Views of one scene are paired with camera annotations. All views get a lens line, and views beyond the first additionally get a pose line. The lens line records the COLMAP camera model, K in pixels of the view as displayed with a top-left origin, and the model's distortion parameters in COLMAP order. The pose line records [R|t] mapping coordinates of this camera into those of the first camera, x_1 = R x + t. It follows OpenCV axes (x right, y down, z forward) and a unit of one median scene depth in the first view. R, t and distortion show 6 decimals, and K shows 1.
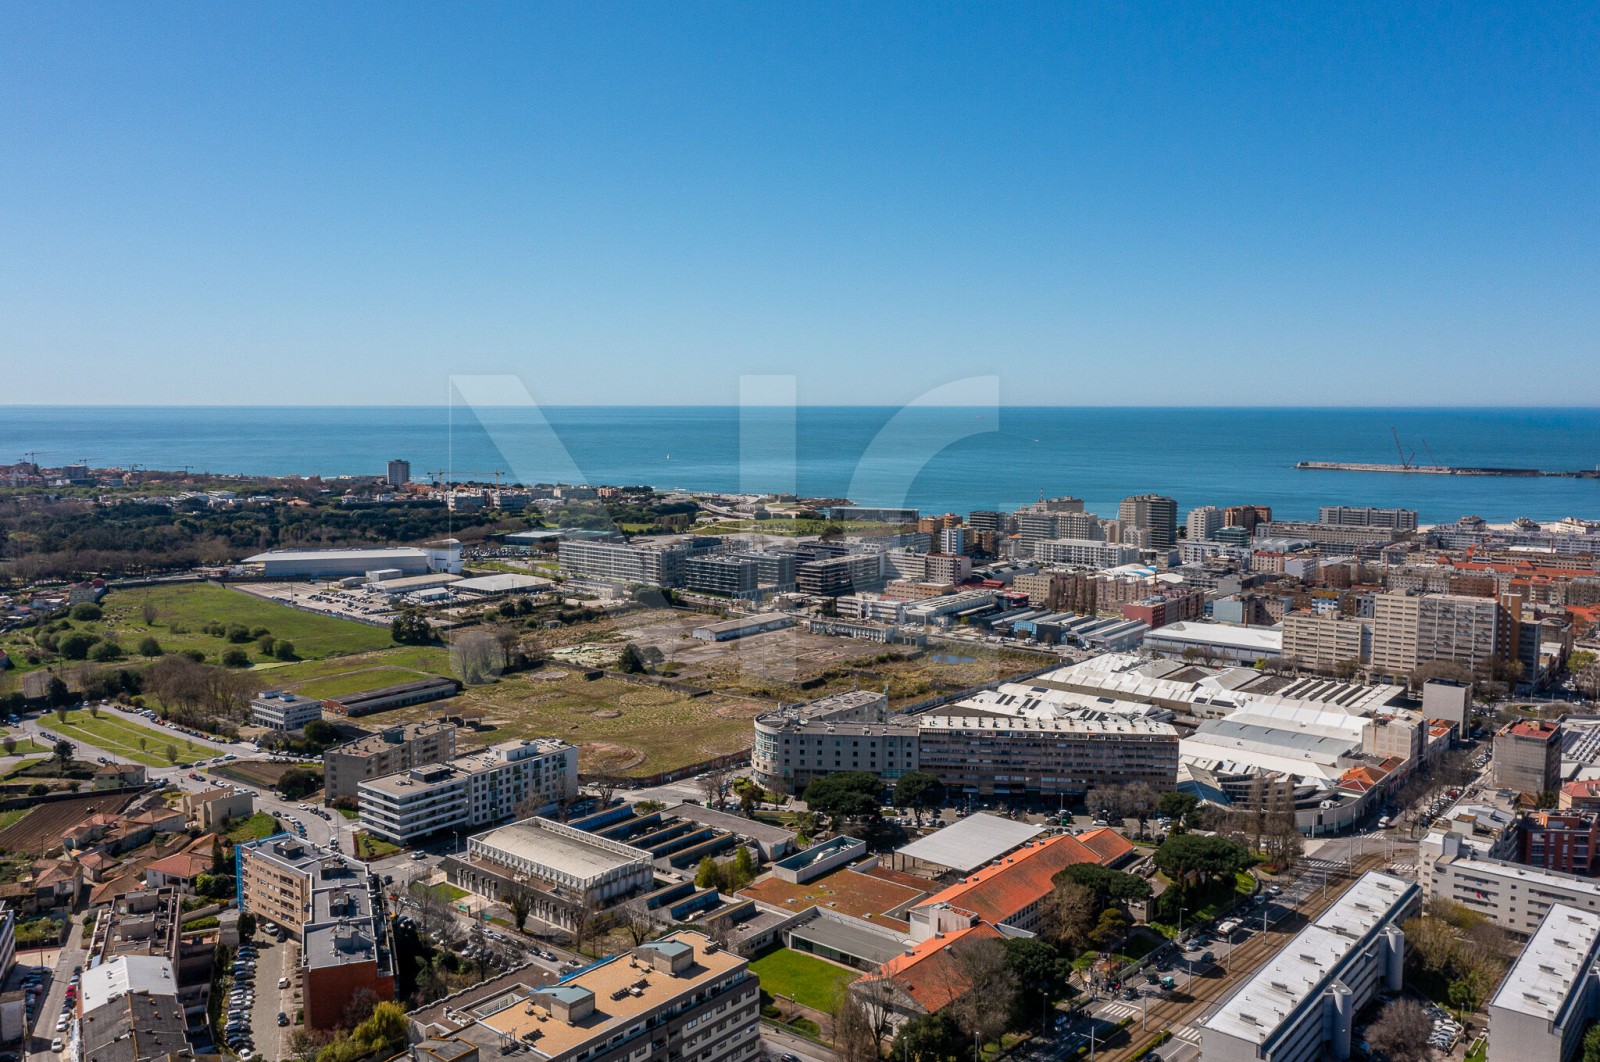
lens RADIAL K [[1288.8, 0, 799.4], [0, 1288.8, 529.0], [0, 0, 1]] dist [-0.035164, 0.062423]
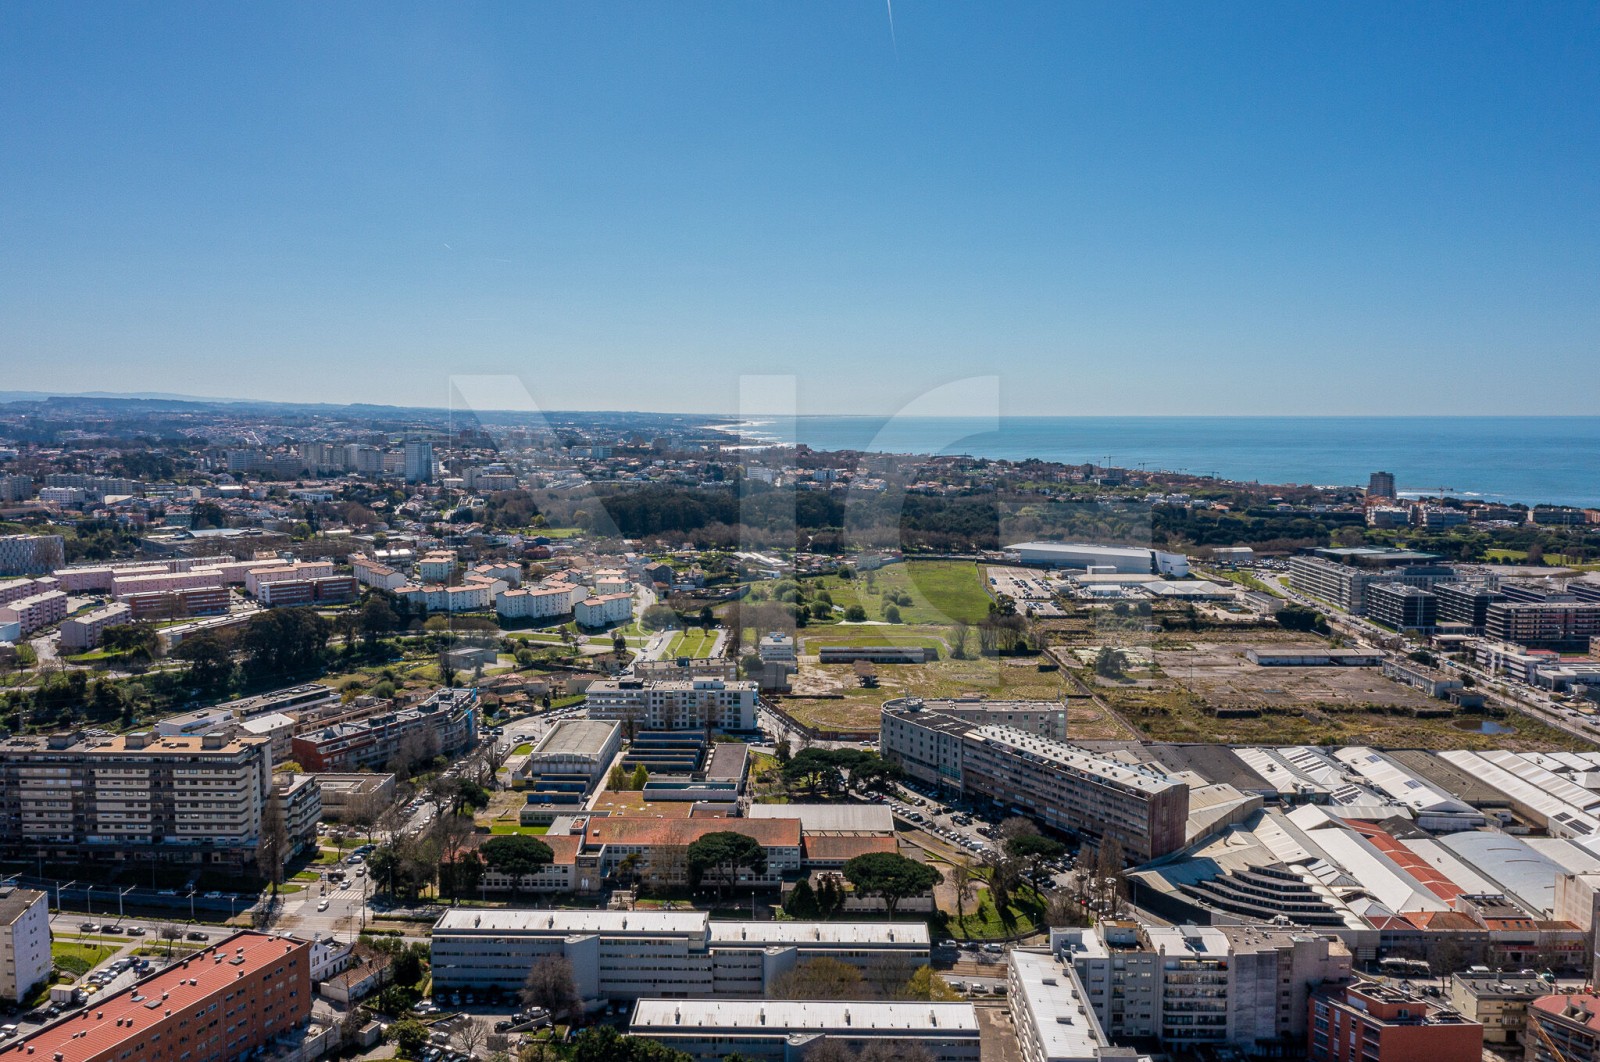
lens RADIAL K [[1274.8, 0, 800.0], [0, 1274.8, 531.0], [0, 0, 1]] dist [-0.029166, 0.044551]
pose [[0.619252, 0.072478, -0.781840, 0.784765], [-0.076835, 0.996545, 0.031526, -0.026477], [0.781424, 0.040550, 0.622681, 0.253577]]
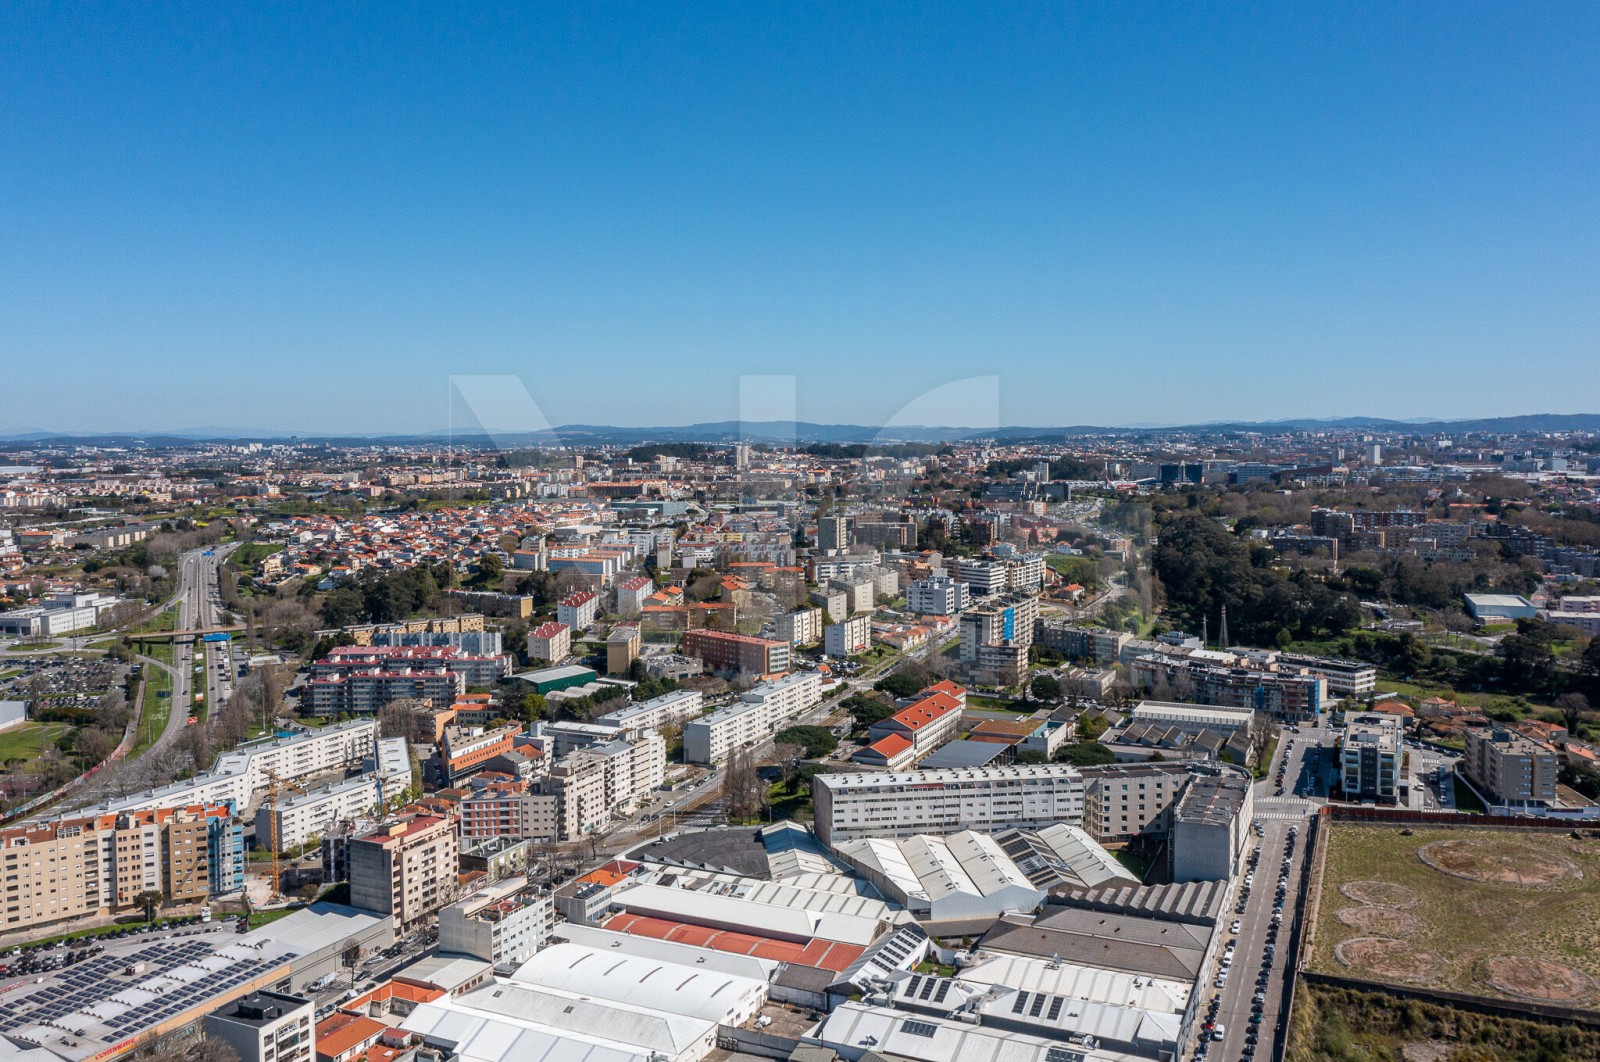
lens RADIAL K [[1274.2, 0, 826.3], [0, 1274.2, 499.8], [0, 0, 1]] dist [-0.009622, 0.011649]
pose [[-0.967361, 0.016249, -0.252880, 0.513737], [-0.019934, 0.989970, 0.139863, -0.179943], [0.252617, 0.140339, -0.957335, 1.849886]]
